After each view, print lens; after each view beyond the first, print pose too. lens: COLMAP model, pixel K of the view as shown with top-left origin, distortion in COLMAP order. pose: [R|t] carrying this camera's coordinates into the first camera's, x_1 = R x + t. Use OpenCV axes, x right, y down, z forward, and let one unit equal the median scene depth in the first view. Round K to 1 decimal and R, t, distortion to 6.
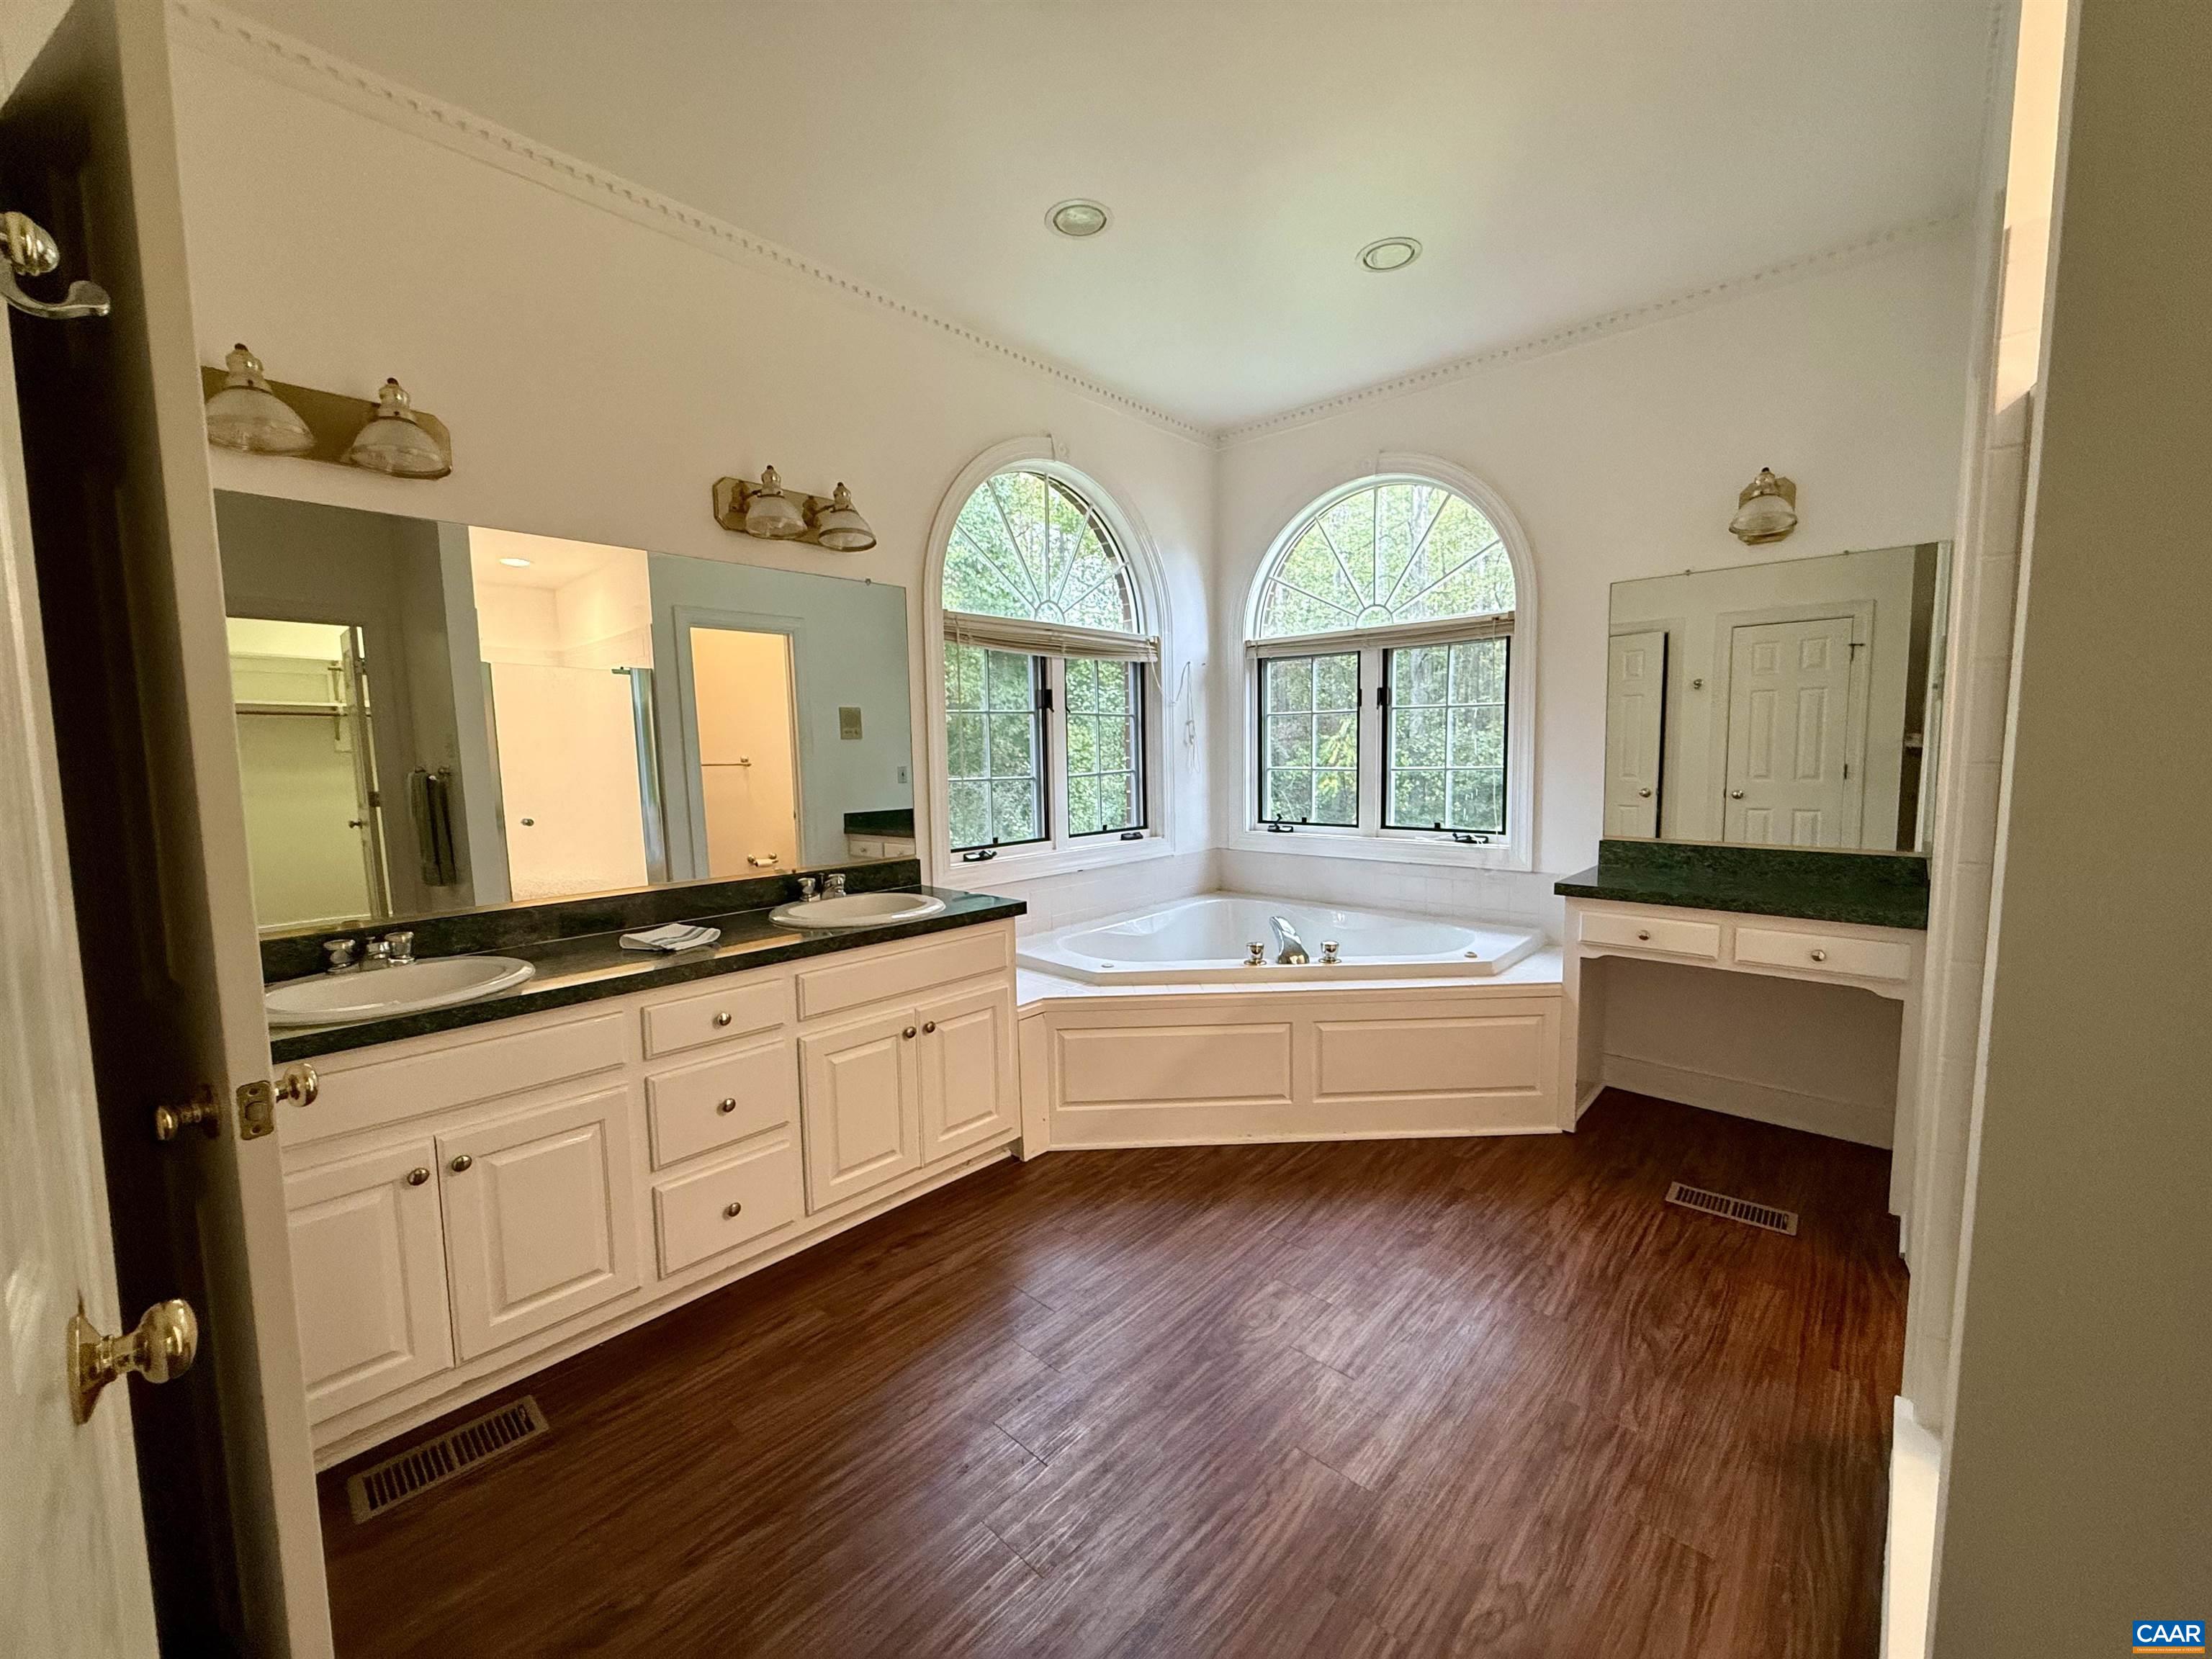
lens RADIAL K [[875.9, 0, 1106.0], [0, 875.9, 829.5], [0, 0, 1]] dist [0.000471, 0.000093]
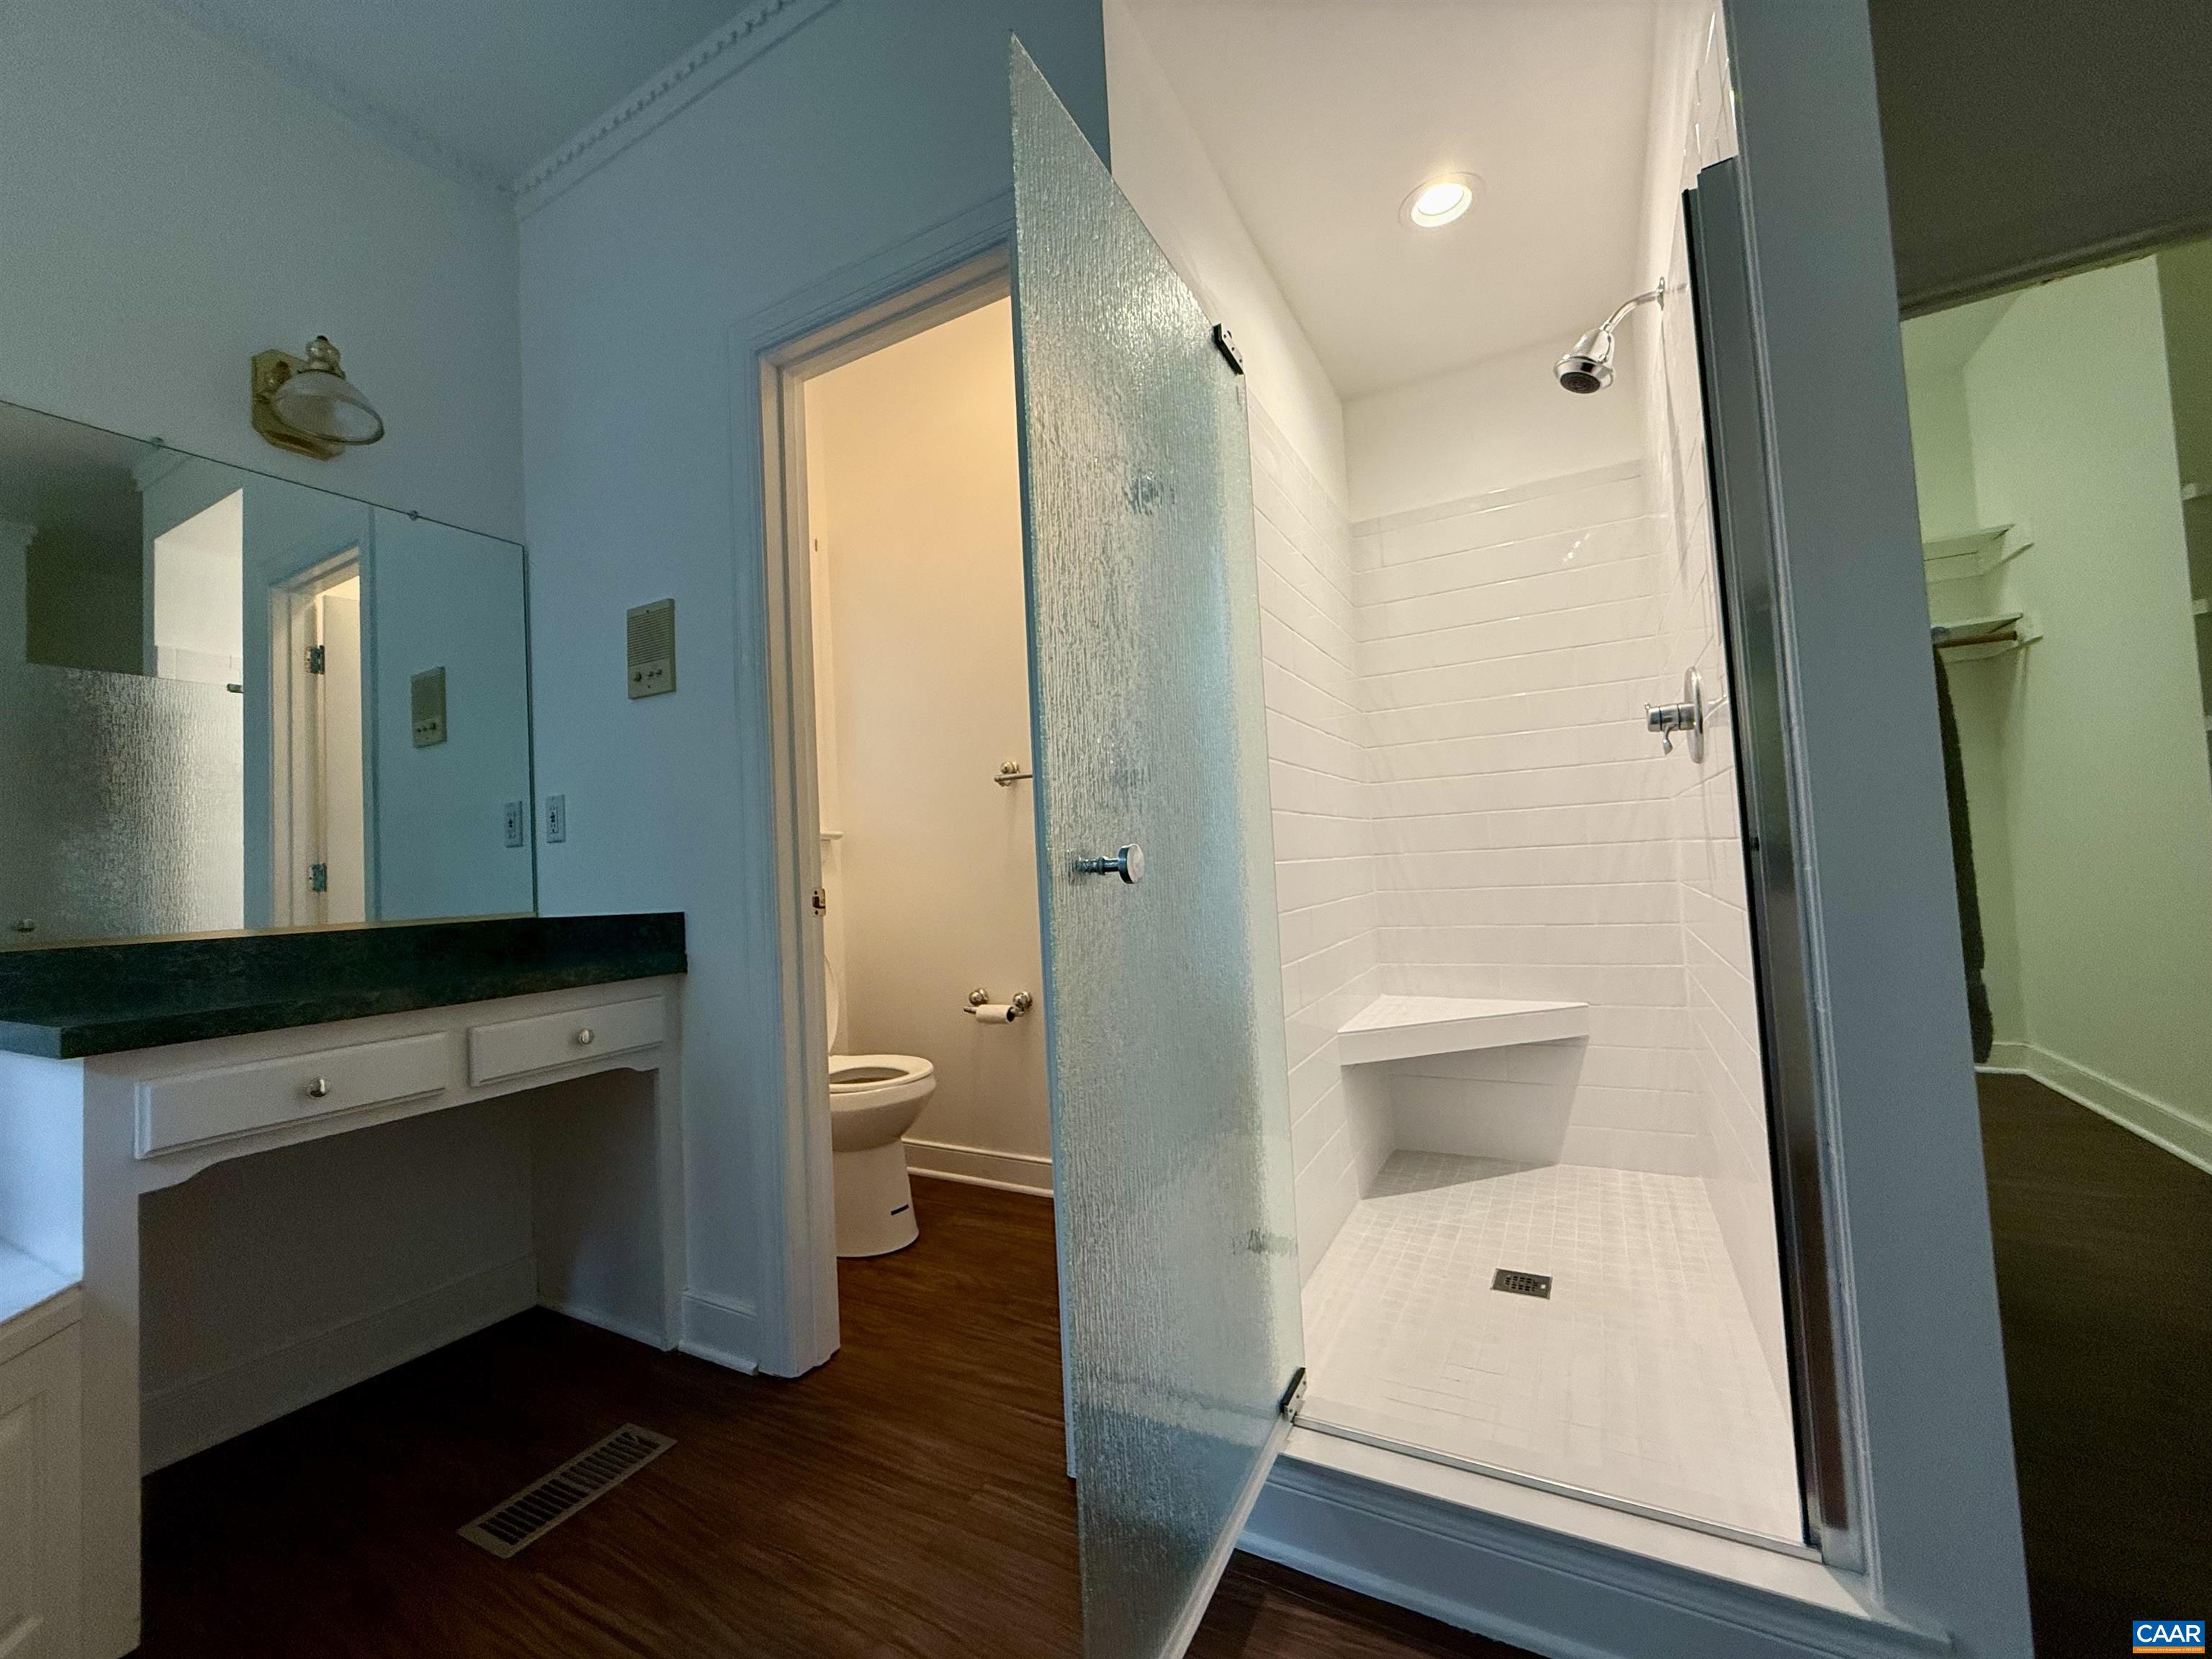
lens RADIAL K [[875.9, 0, 1106.0], [0, 875.9, 829.5], [0, 0, 1]] dist [0.000471, 0.000093]
pose [[-0.246627, 0.070537, 0.966540, 0.013399], [0.138645, 0.989656, -0.036847, 0.060348], [-0.959142, 0.124918, -0.253856, 0.733231]]
